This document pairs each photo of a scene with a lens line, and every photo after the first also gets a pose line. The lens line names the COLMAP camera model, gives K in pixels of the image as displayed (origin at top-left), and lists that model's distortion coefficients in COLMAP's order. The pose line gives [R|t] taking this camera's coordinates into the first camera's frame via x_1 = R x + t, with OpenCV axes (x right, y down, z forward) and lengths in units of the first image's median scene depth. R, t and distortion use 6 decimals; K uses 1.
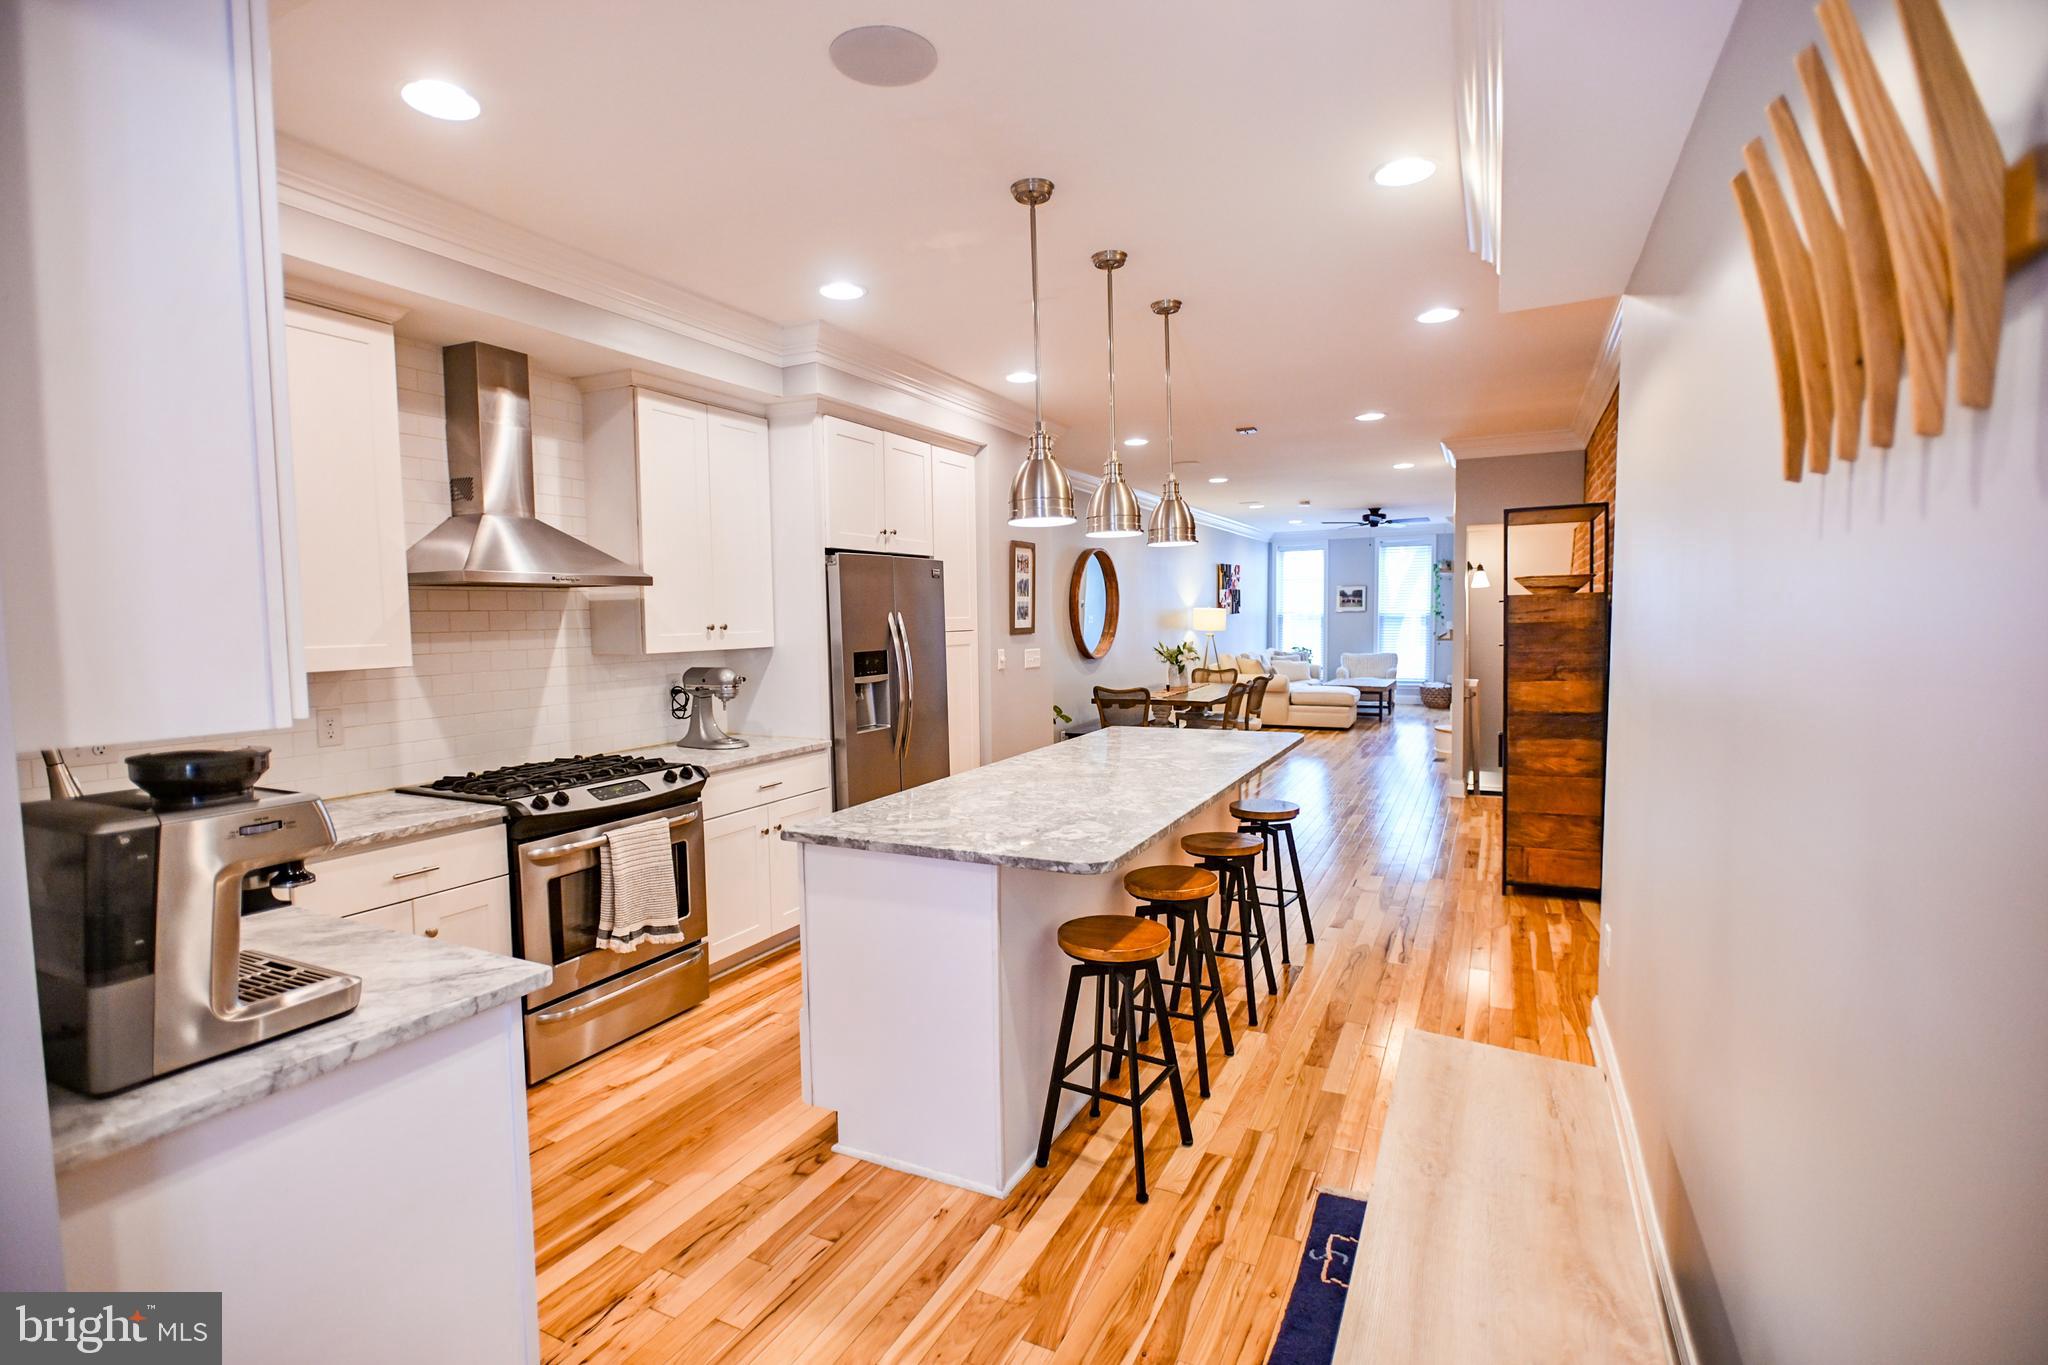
lens RADIAL K [[961.5, 0, 1031.2], [0, 961.5, 679.0], [0, 0, 1]] dist [-0.008515, -0.001994]
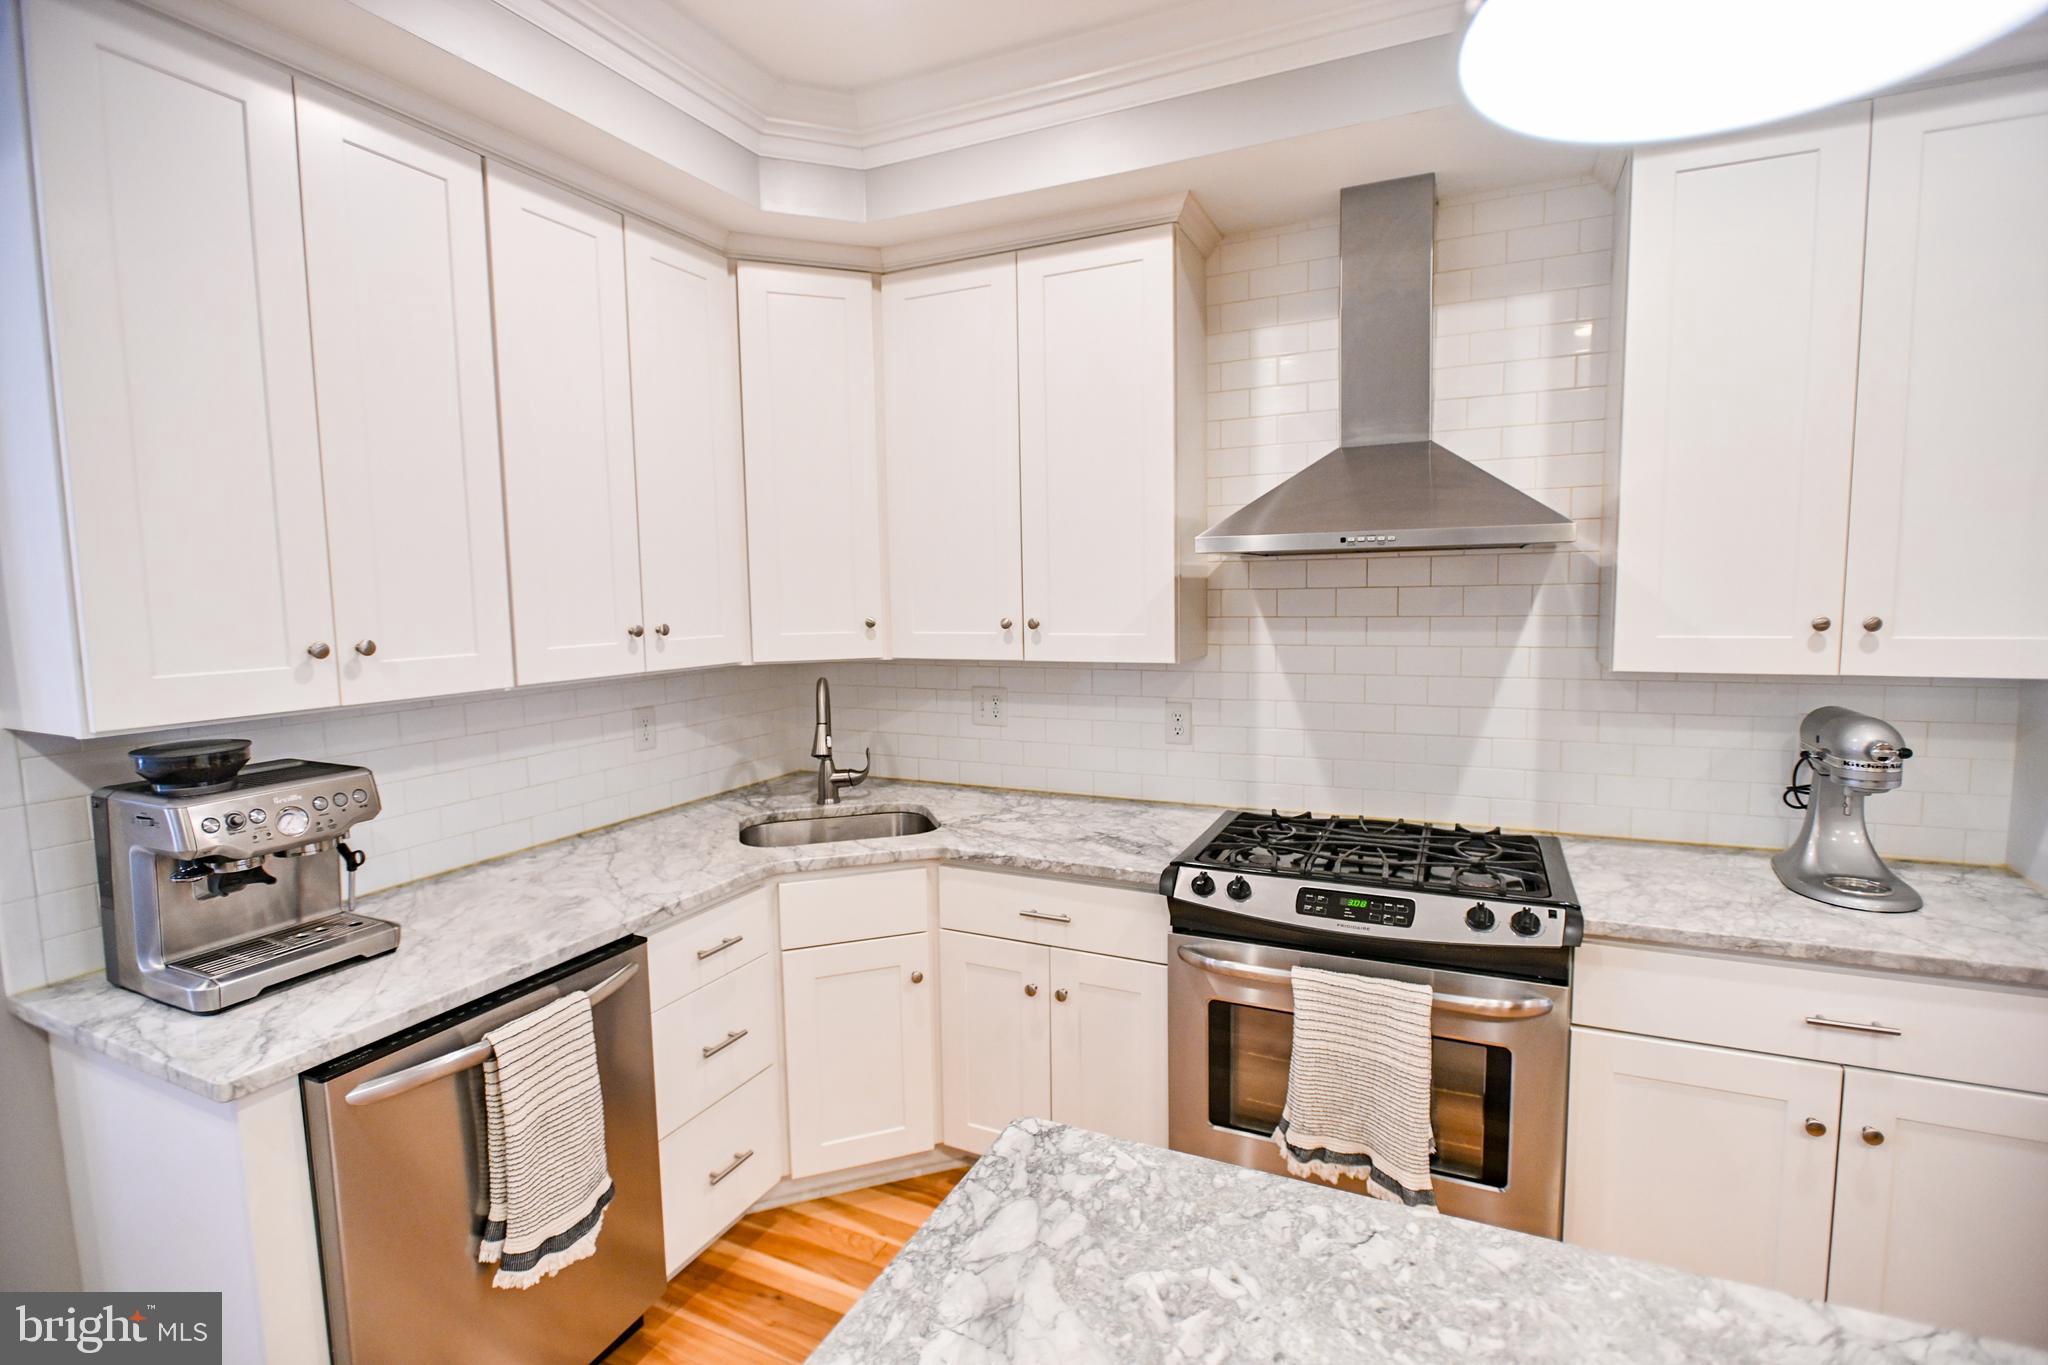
lens RADIAL K [[961.5, 0, 1021.3], [0, 961.5, 676.7], [0, 0, 1]] dist [-0.008515, -0.001994]
pose [[0.016673, 0.108676, -0.993937, 0.094247], [-0.050433, 0.992902, 0.107717, -0.055165], [0.998588, 0.048332, 0.022035, 0.585376]]
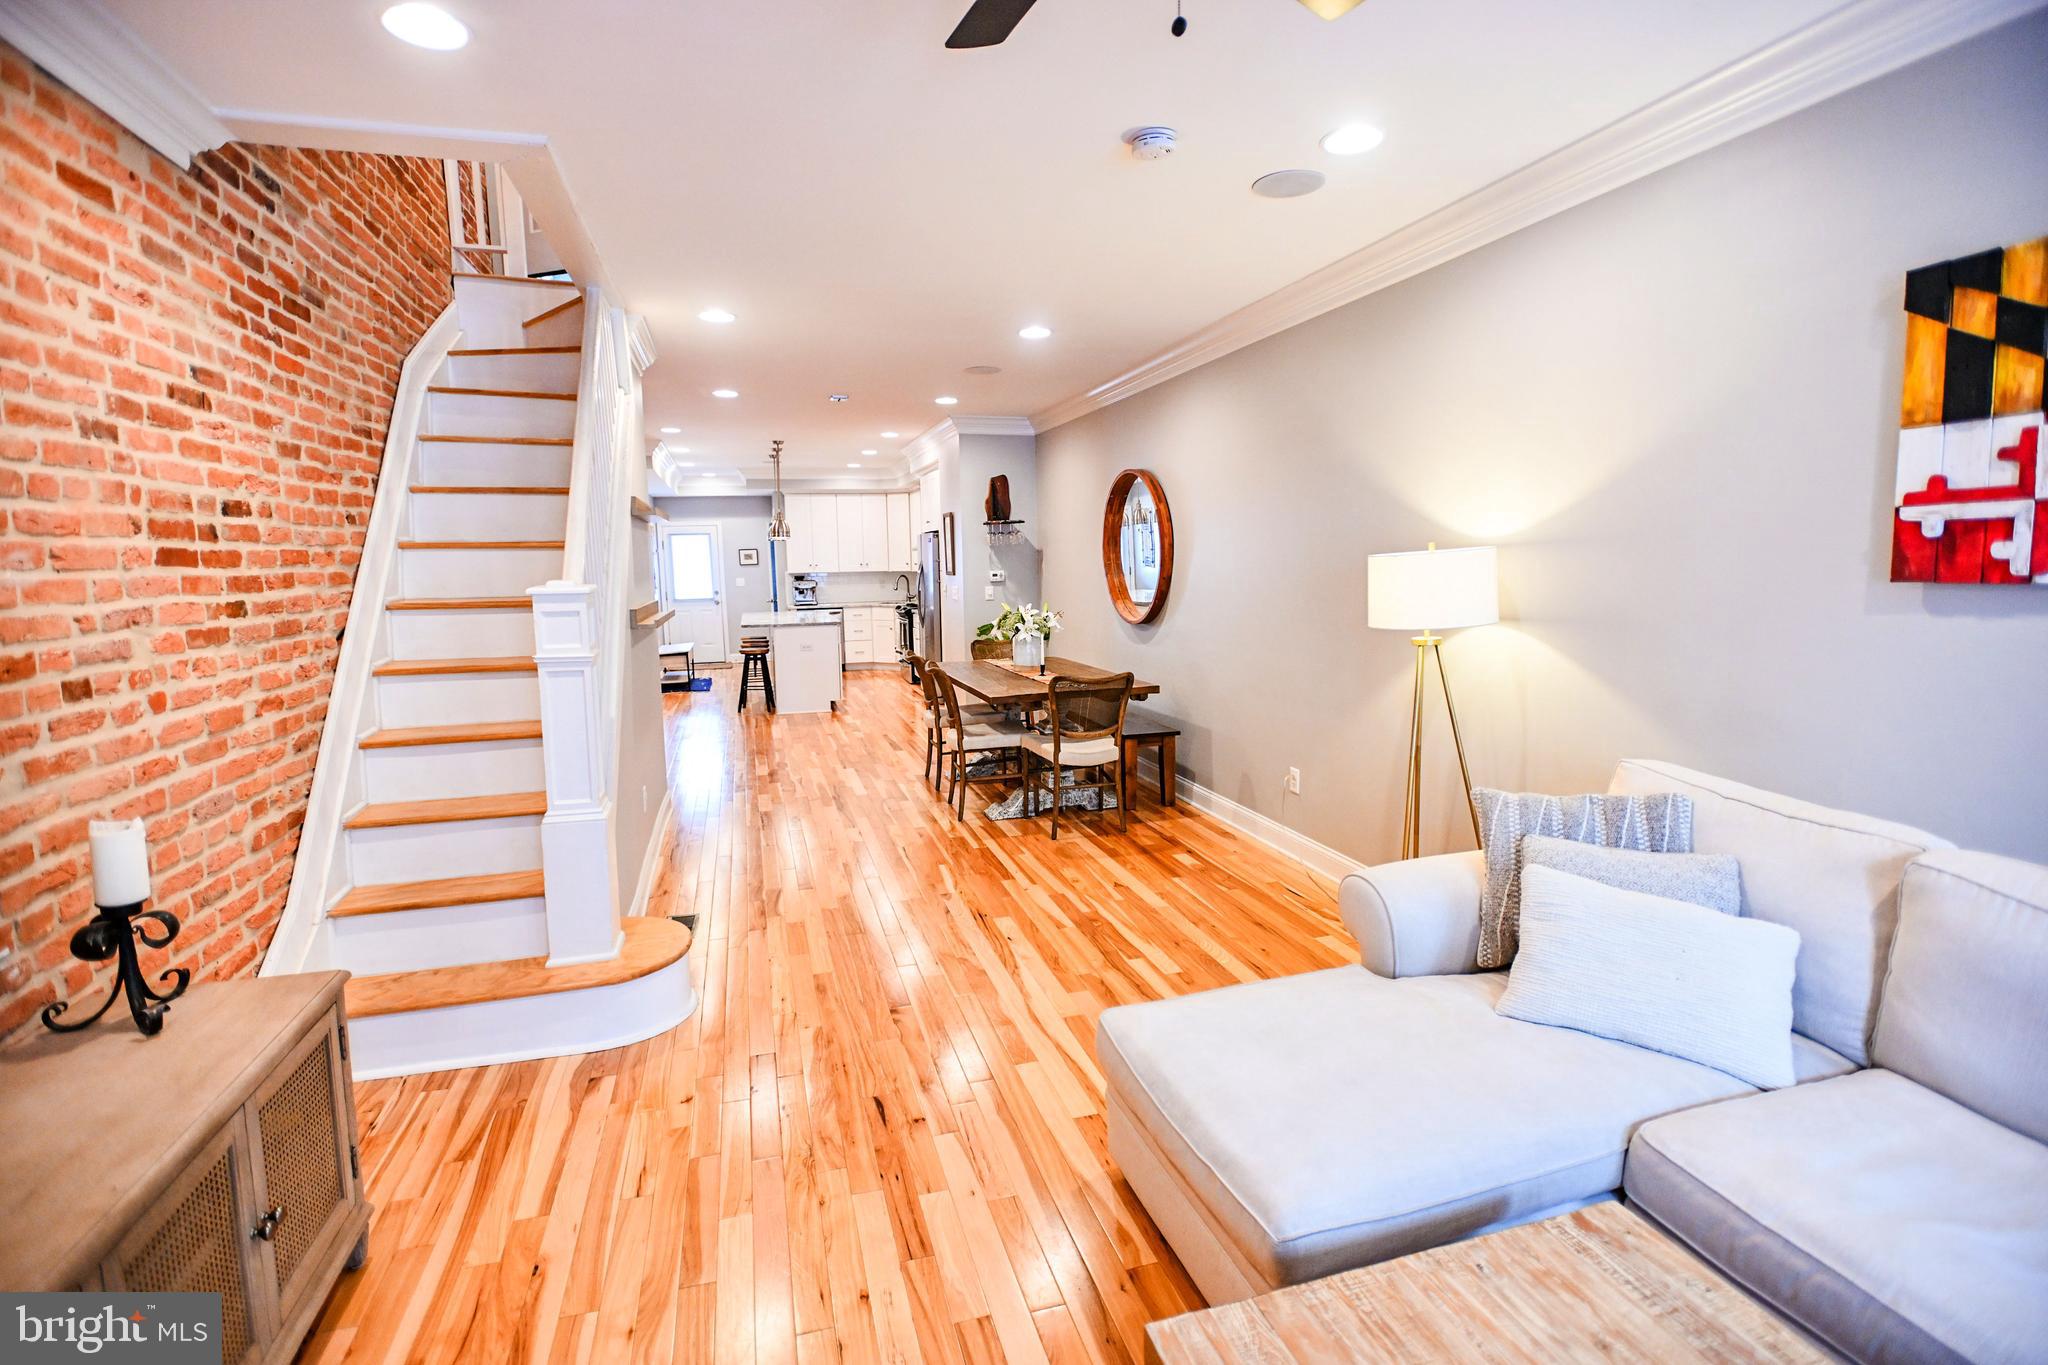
lens RADIAL K [[961.5, 0, 1022.5], [0, 961.5, 678.4], [0, 0, 1]] dist [-0.008515, -0.001994]
pose [[-0.741845, 0.114663, -0.660696, 1.240791], [-0.013929, 0.982425, 0.186139, -0.229647], [0.670427, 0.147289, -0.727210, 2.975815]]
